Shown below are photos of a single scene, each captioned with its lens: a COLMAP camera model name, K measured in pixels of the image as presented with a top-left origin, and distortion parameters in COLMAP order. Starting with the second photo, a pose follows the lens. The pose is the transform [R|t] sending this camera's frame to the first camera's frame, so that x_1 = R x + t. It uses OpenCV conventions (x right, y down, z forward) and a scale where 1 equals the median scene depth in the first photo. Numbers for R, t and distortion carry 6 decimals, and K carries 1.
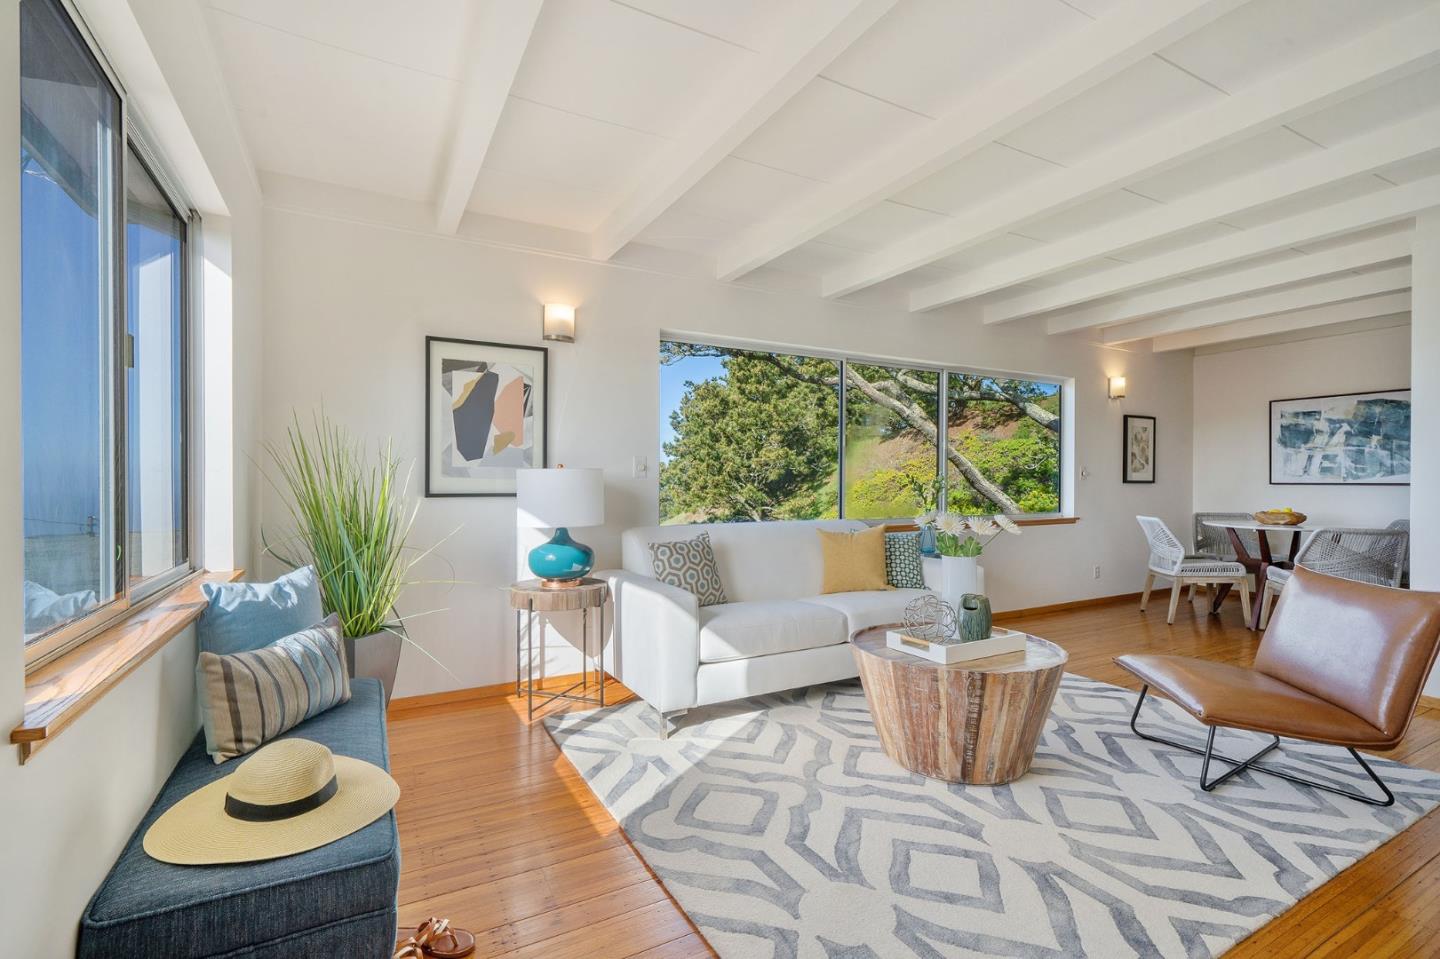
lens RADIAL K [[642.9, 0, 720.0], [0, 642.9, 479.5], [0, 0, 1]] dist [0.001198, 0.000424]
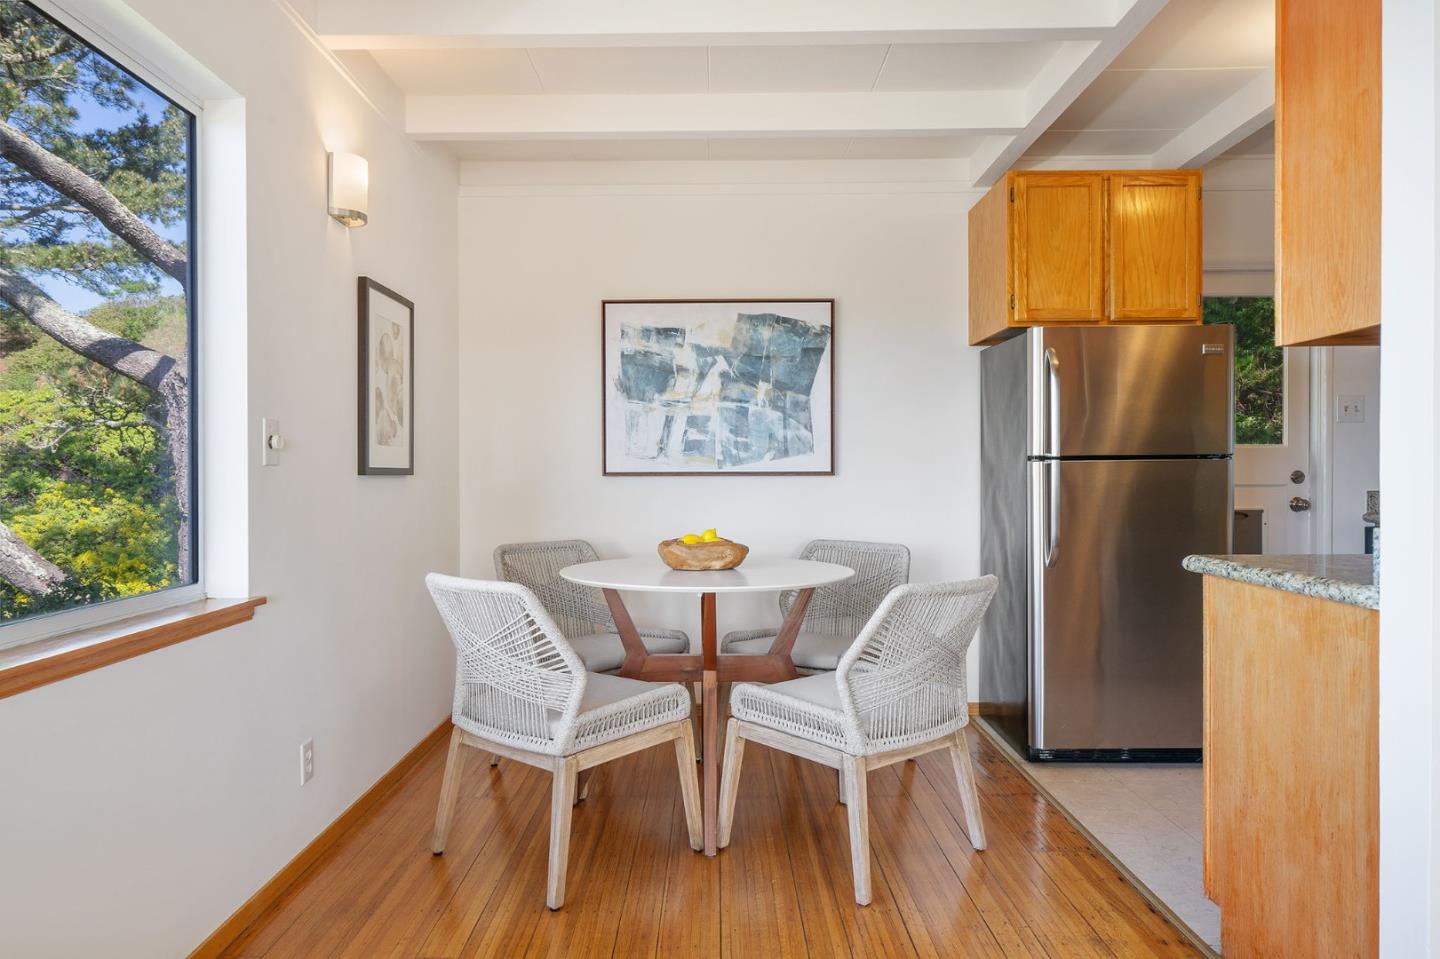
lens RADIAL K [[955.8, 0, 686.5], [0, 955.8, 472.3], [0, 0, 1]] dist [-0.000376, 0.000213]
pose [[0.494946, -0.003276, 0.868917, 0.287270], [0.004985, 0.999987, 0.000931, 0.004765], [-0.868909, 0.003871, 0.494956, 0.633088]]
